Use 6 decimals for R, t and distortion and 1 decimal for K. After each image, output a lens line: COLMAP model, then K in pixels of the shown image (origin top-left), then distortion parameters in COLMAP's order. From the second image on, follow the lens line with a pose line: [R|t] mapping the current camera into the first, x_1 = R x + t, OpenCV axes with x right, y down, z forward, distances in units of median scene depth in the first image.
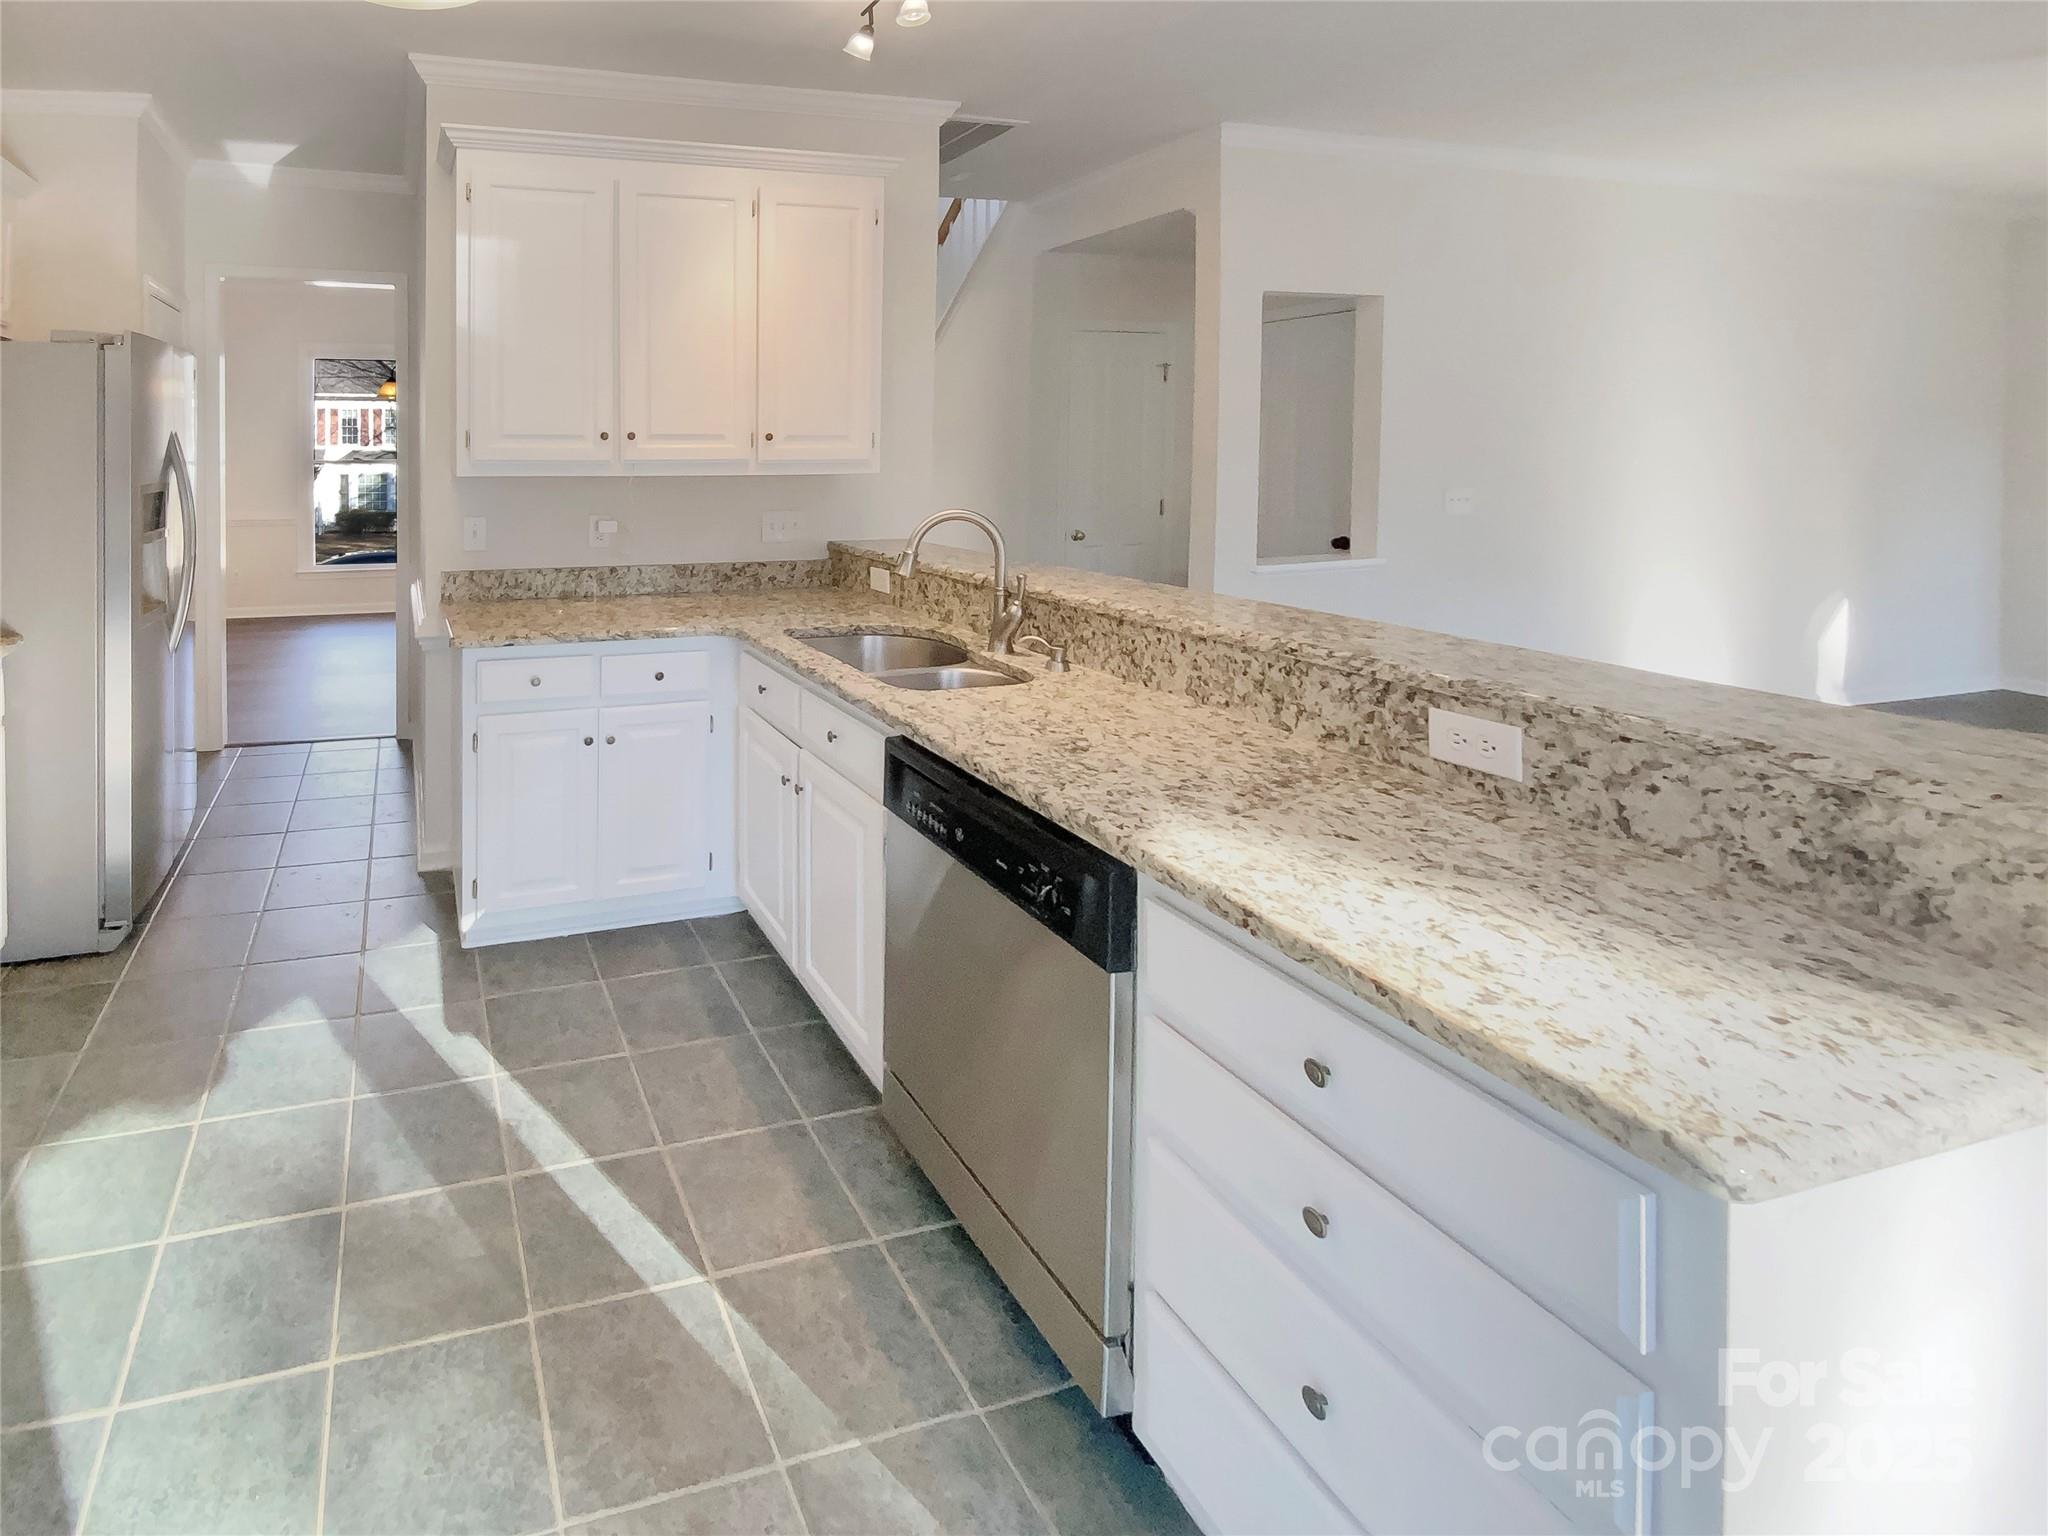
lens RADIAL K [[988.0, 0, 1019.8], [0, 988.0, 765.3], [0, 0, 1]] dist [0.014522, 0.000267]
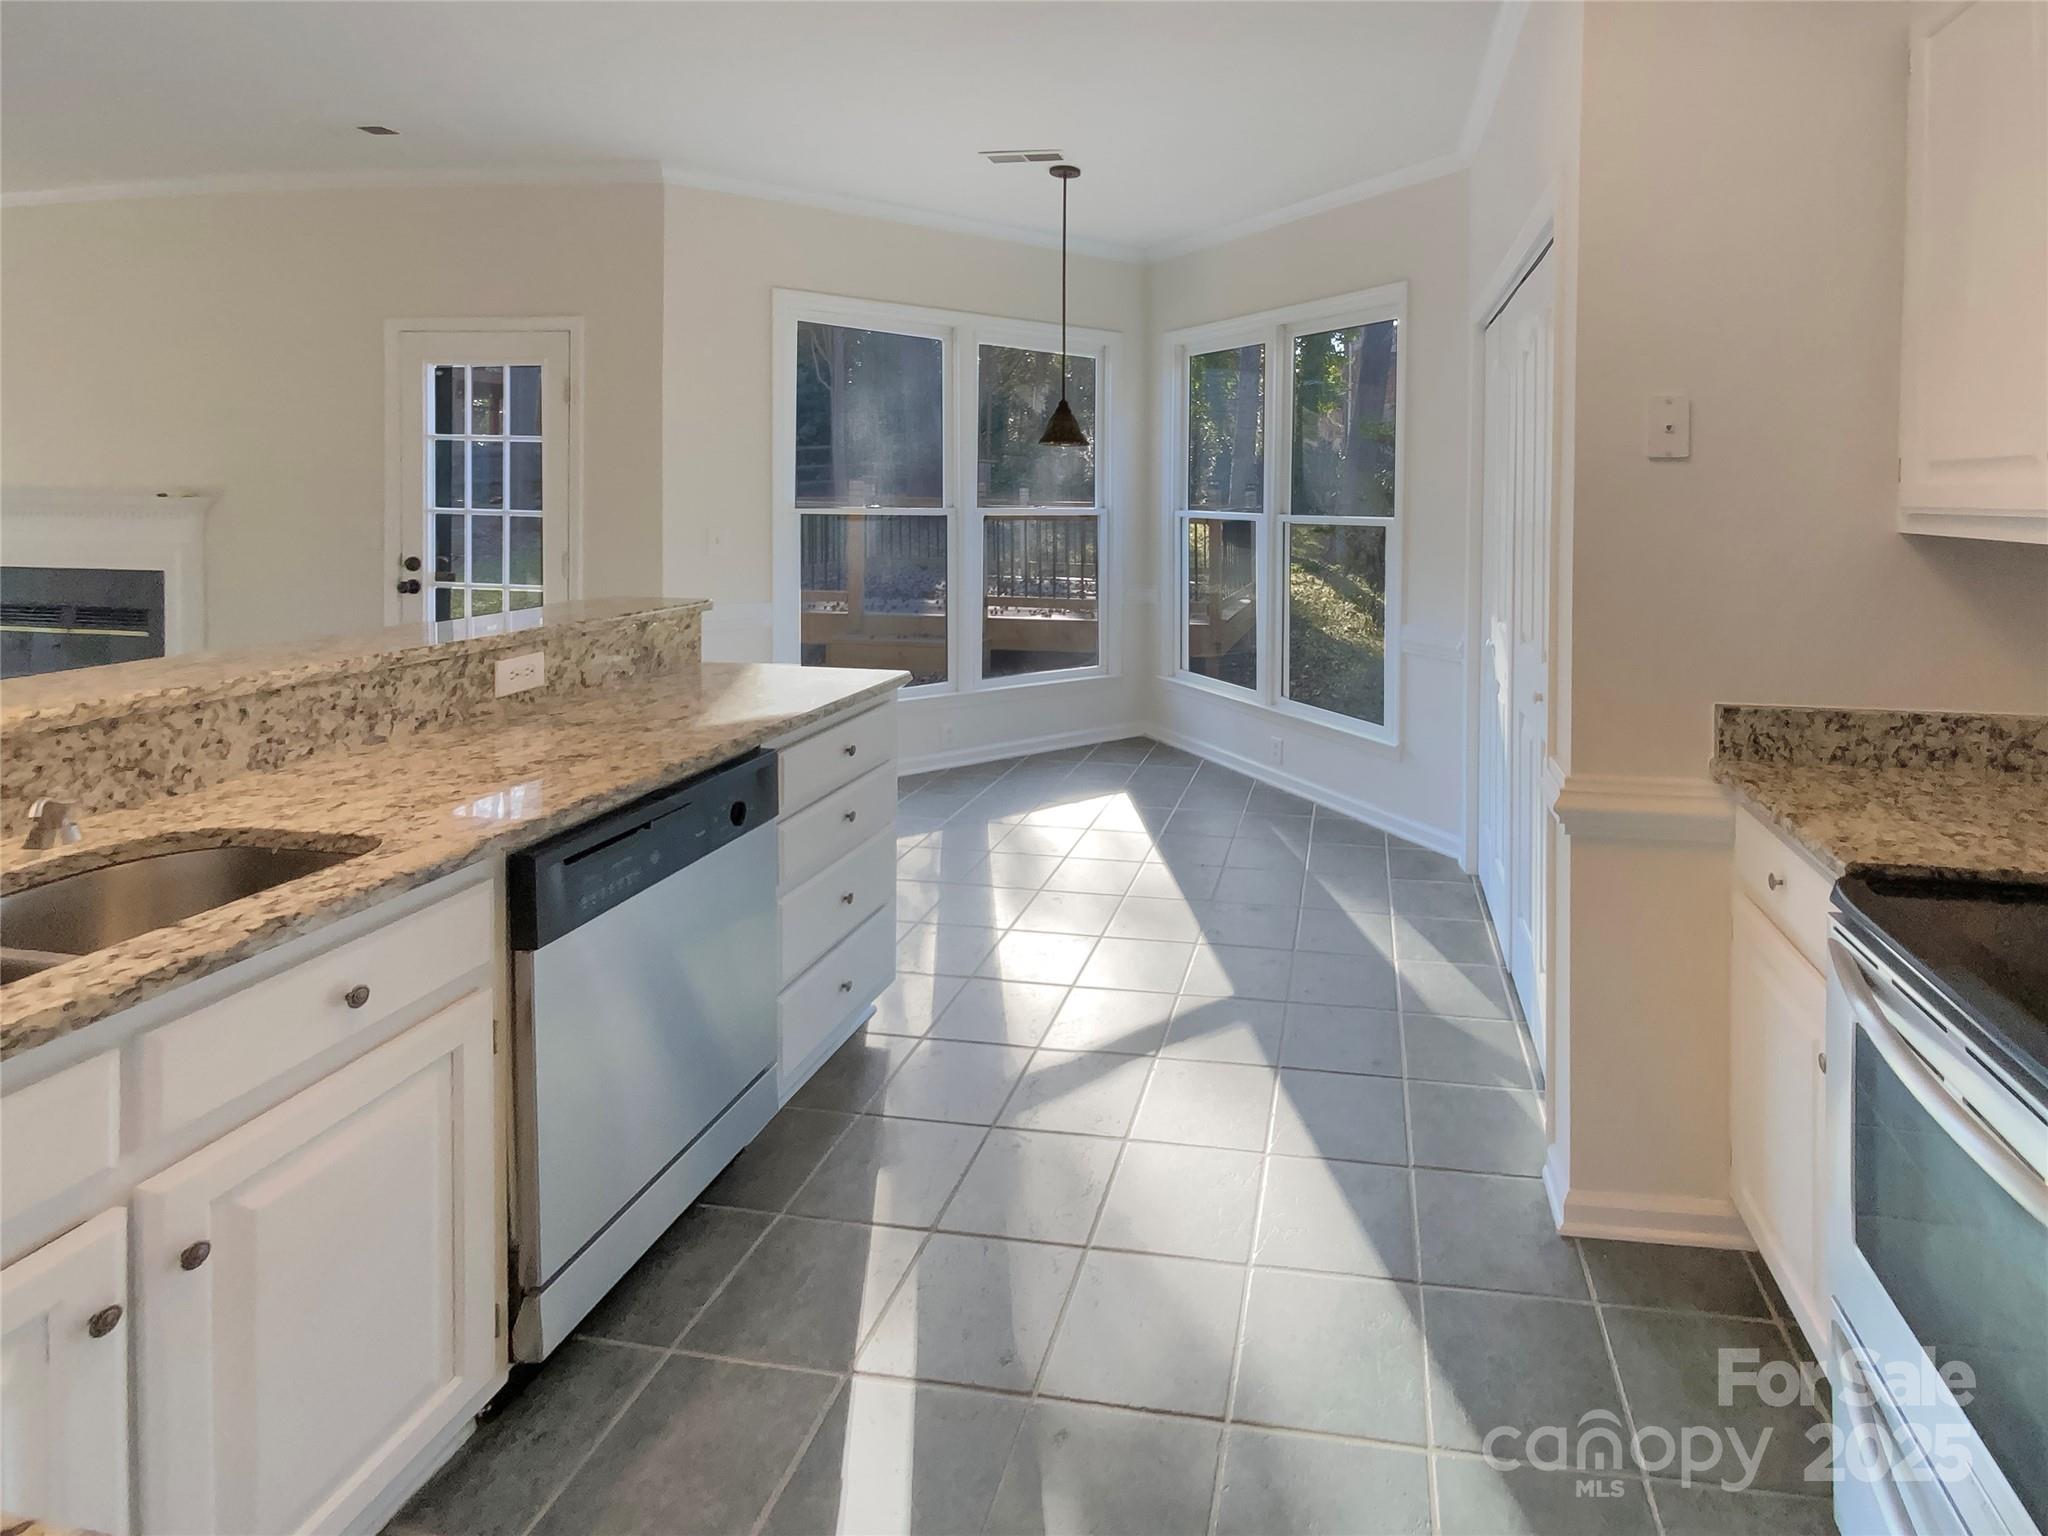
lens RADIAL K [[988.0, 0, 1021.9], [0, 988.0, 766.8], [0, 0, 1]] dist [0.014522, 0.000267]
pose [[-0.641911, -0.382192, 0.664741, -0.783956], [0.006527, 0.864170, 0.503157, -0.498721], [-0.766752, 0.327320, -0.552226, 1.071724]]
